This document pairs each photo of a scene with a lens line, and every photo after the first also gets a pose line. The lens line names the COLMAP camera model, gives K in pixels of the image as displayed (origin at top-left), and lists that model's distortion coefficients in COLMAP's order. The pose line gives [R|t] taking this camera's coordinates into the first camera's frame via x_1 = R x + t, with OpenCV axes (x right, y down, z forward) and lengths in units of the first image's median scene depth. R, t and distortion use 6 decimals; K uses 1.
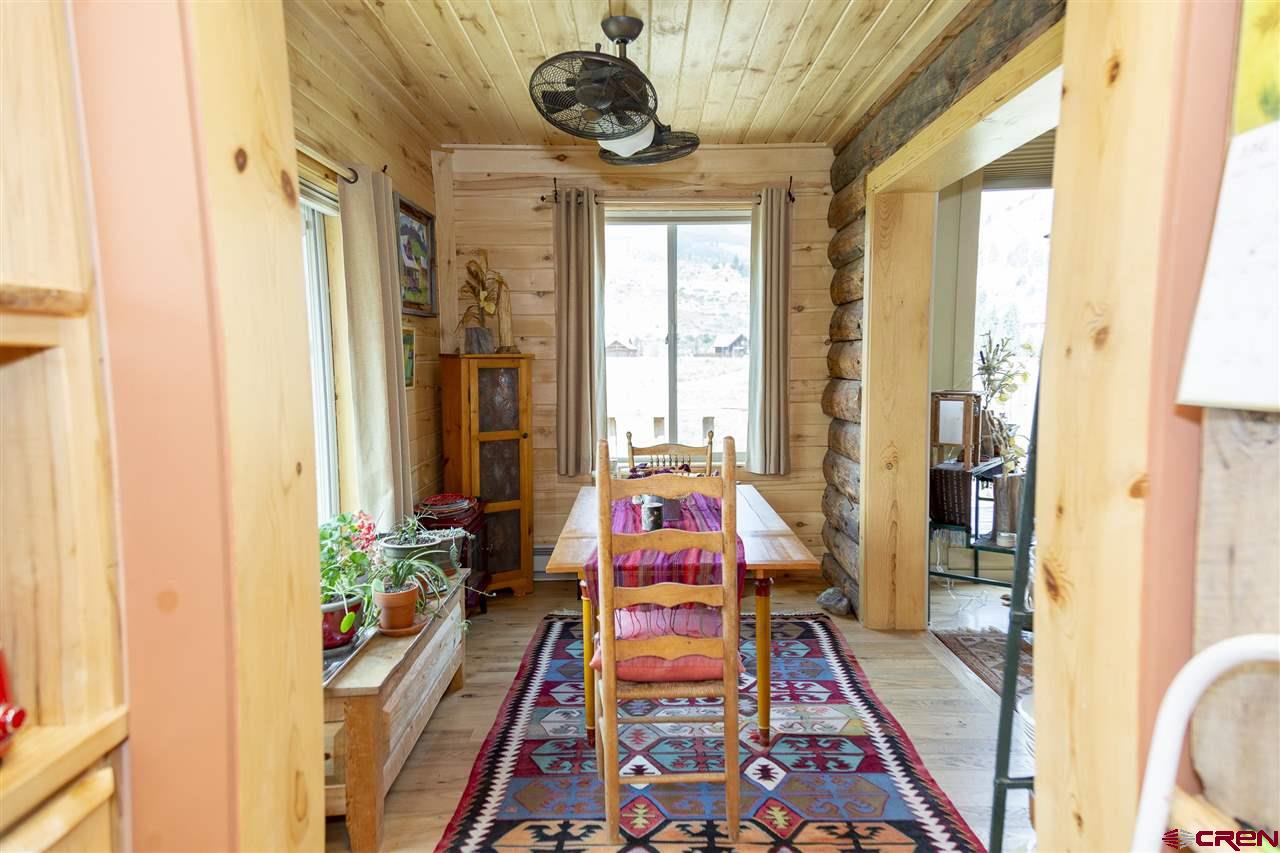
lens RADIAL K [[822.8, 0, 646.9], [0, 822.8, 428.6], [0, 0, 1]] dist [0.154547, -0.038328]
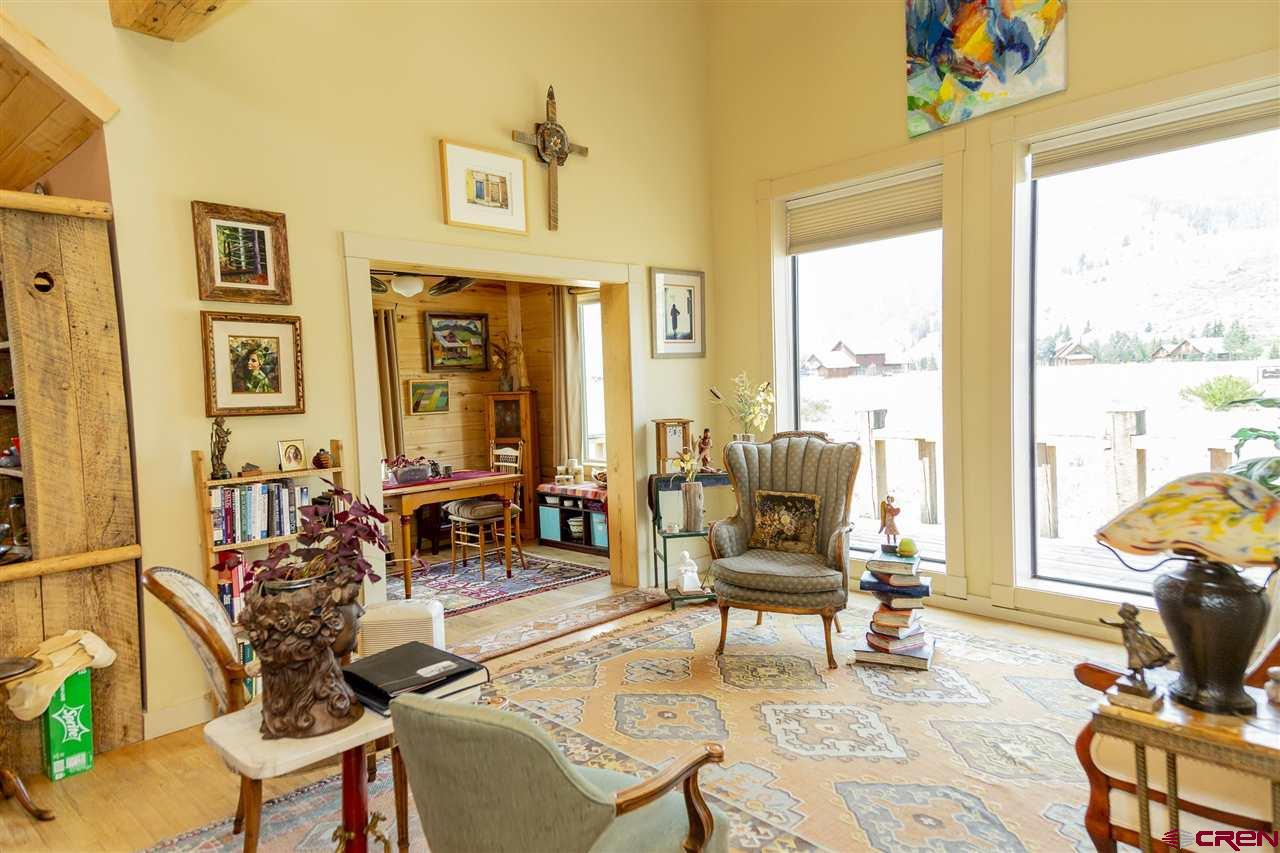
lens RADIAL K [[822.8, 0, 646.9], [0, 822.8, 428.6], [0, 0, 1]] dist [0.154547, -0.038328]
pose [[0.698816, 0.025986, -0.714830, 1.309276], [-0.041304, 0.999138, -0.004058, -0.022363], [0.714108, 0.032361, 0.699287, 0.034341]]
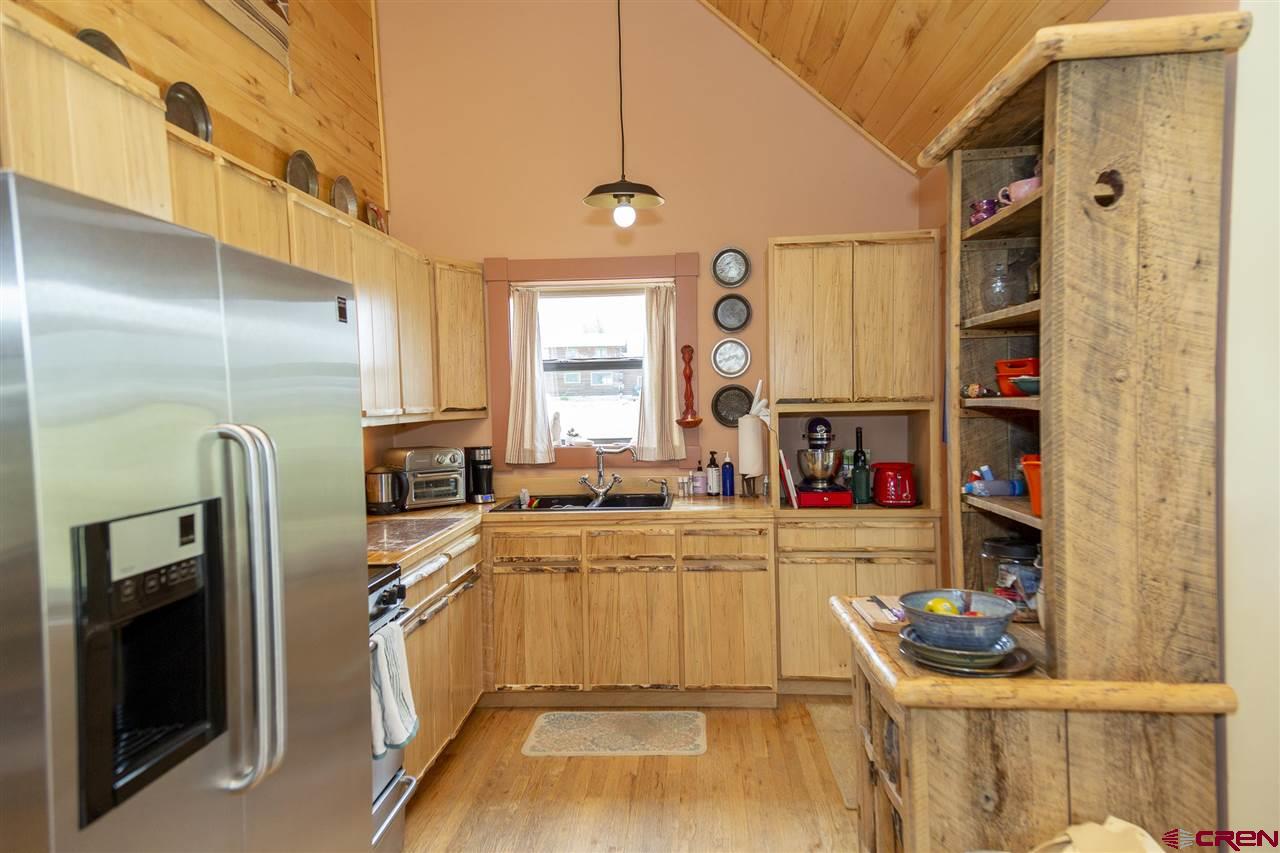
lens RADIAL K [[822.8, 0, 646.9], [0, 822.8, 428.6], [0, 0, 1]] dist [0.154547, -0.038328]
pose [[-0.065742, 0.047475, -0.996707, 0.803139], [-0.083524, 0.995100, 0.052908, -0.018361], [0.994335, 0.086728, -0.061455, 0.000535]]
